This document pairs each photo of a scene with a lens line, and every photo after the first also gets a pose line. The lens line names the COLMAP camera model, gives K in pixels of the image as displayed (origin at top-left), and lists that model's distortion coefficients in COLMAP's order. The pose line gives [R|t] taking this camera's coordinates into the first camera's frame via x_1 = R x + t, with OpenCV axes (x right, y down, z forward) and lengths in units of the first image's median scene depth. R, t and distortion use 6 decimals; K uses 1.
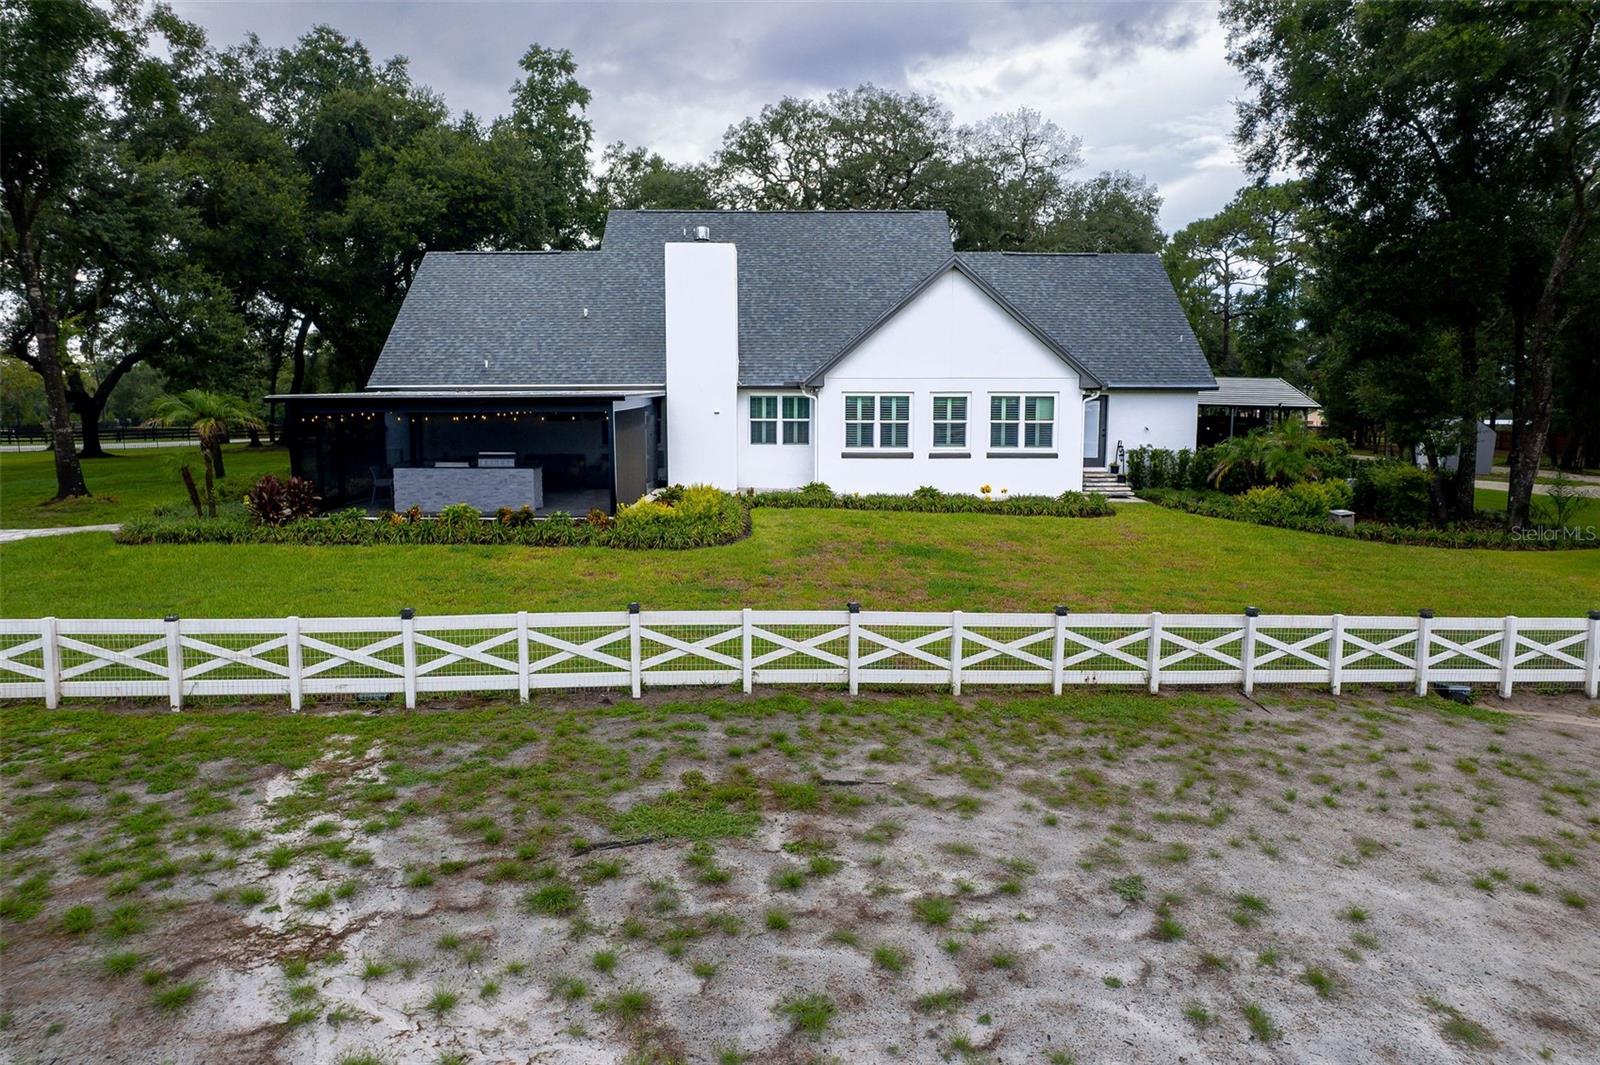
lens RADIAL K [[1028.0, 0, 808.2], [0, 1028.0, 532.7], [0, 0, 1]] dist [-0.075789, 0.069483]
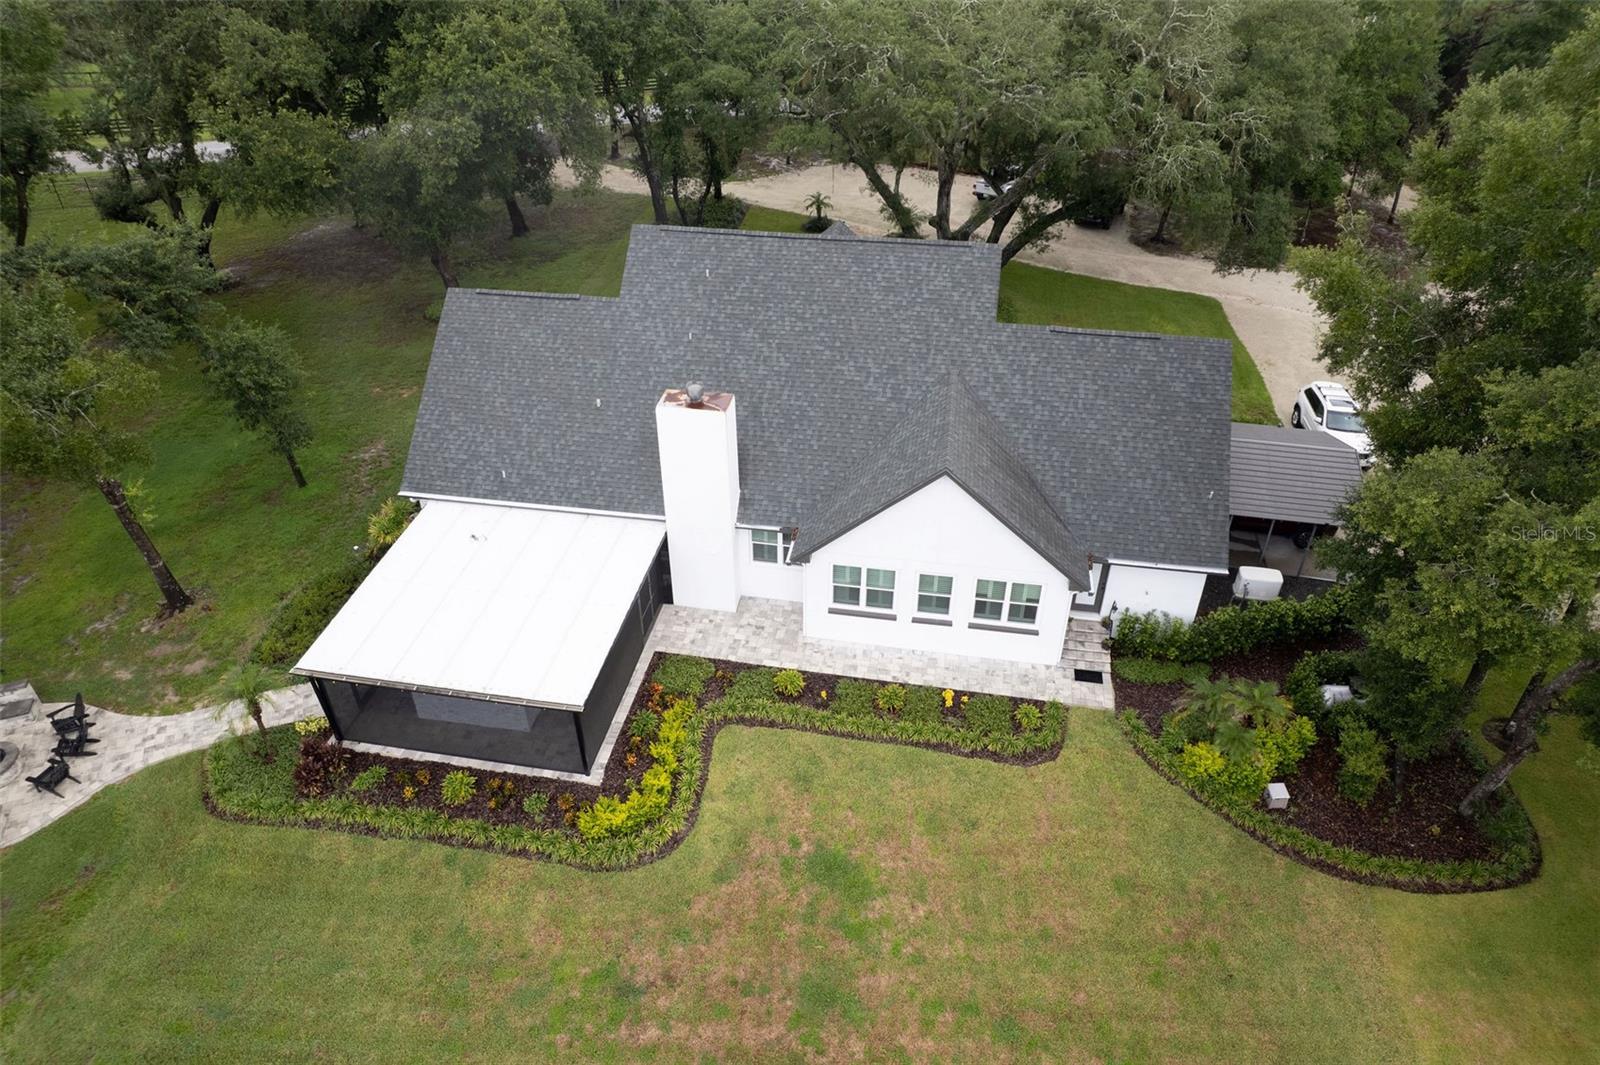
lens RADIAL K [[1028.0, 0, 807.6], [0, 1028.0, 536.1], [0, 0, 1]] dist [-0.075789, 0.069483]
pose [[0.983585, 0.103360, -0.147908, 0.158521], [-0.021574, 0.881170, 0.472306, -0.636085], [0.179150, -0.461362, 0.868936, 0.120334]]
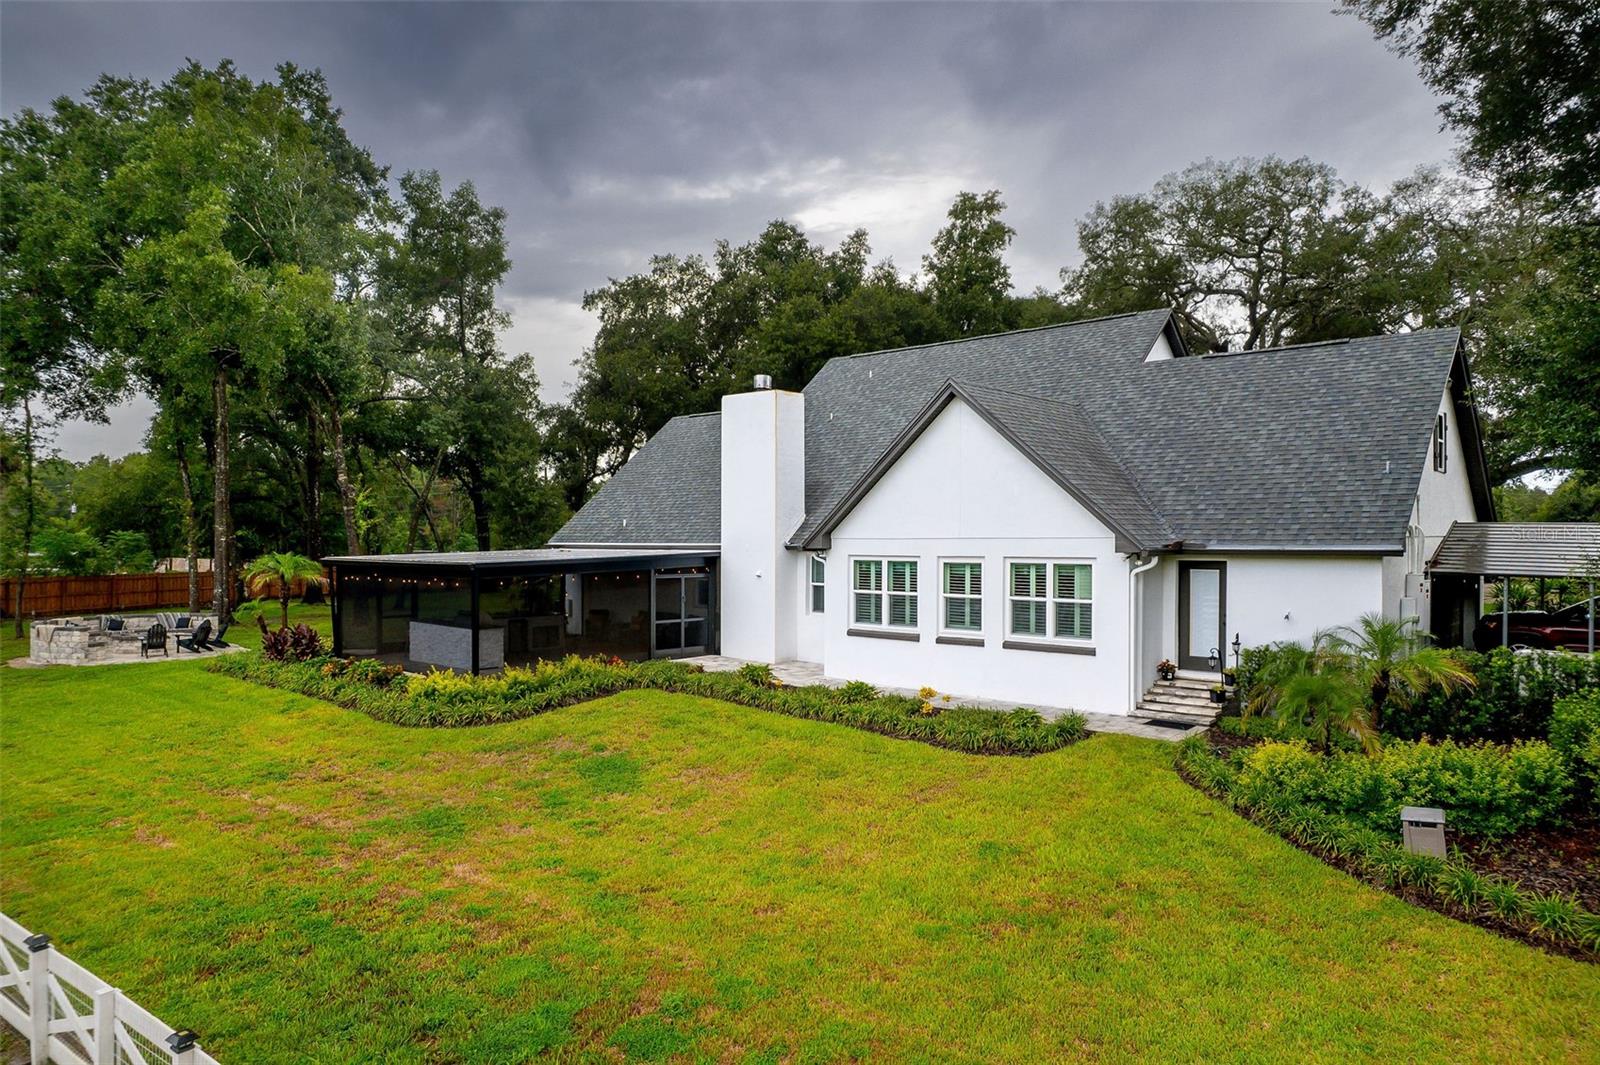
lens RADIAL K [[1028.0, 0, 804.5], [0, 1028.0, 530.4], [0, 0, 1]] dist [-0.075789, 0.069483]
pose [[0.732351, -0.004768, -0.680911, 0.561565], [-0.082969, 0.991900, -0.096182, -0.074173], [0.675854, 0.126933, 0.726023, 0.373459]]
